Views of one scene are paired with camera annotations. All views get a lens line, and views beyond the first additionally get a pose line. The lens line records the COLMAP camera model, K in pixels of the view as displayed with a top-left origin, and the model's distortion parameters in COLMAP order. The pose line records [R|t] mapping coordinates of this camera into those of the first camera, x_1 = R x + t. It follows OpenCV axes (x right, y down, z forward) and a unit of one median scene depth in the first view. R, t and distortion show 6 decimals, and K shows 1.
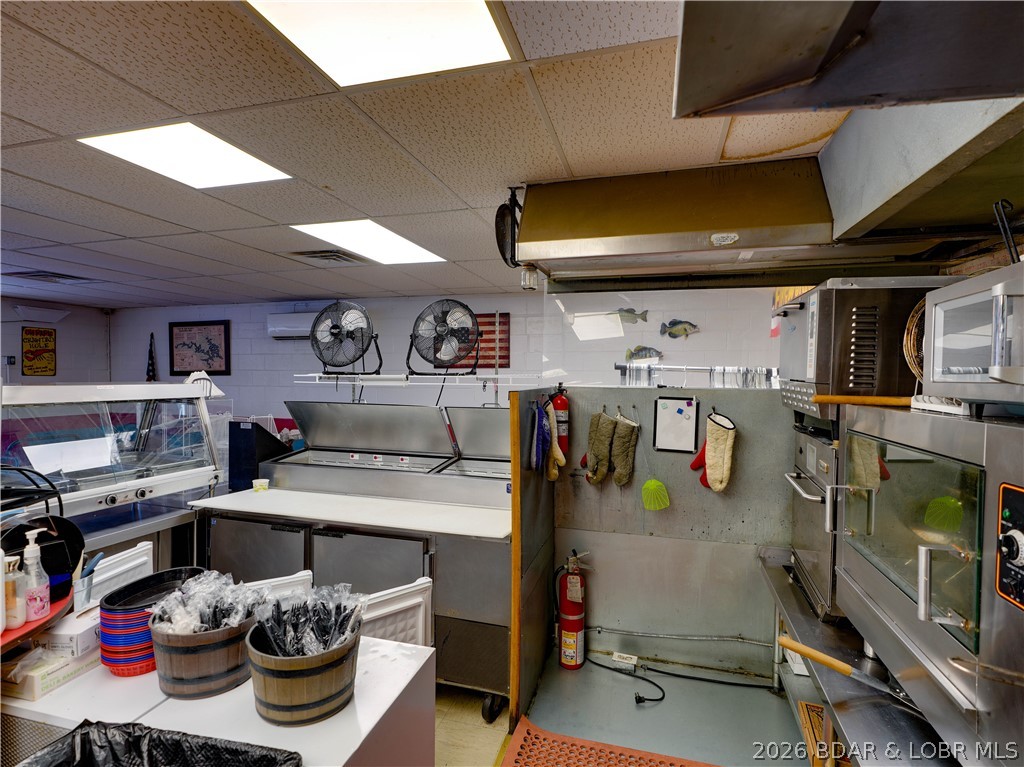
lens RADIAL K [[515.5, 0, 517.4], [0, 515.5, 384.7], [0, 0, 1]] dist [-0.008660, 0.003332]
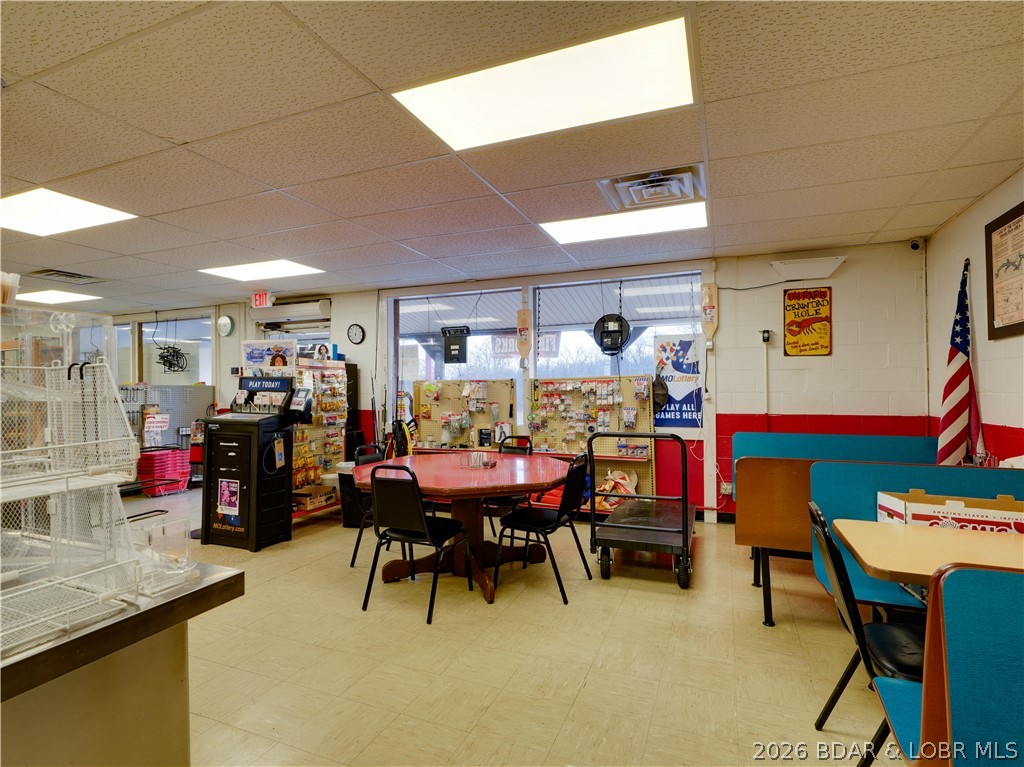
lens RADIAL K [[515.5, 0, 510.8], [0, 515.5, 383.9], [0, 0, 1]] dist [-0.008660, 0.003332]
pose [[-0.119742, -0.017054, -0.992659, -0.178648], [-0.015615, 0.999761, -0.015292, 0.037624], [0.992682, 0.013669, -0.119980, 0.669512]]
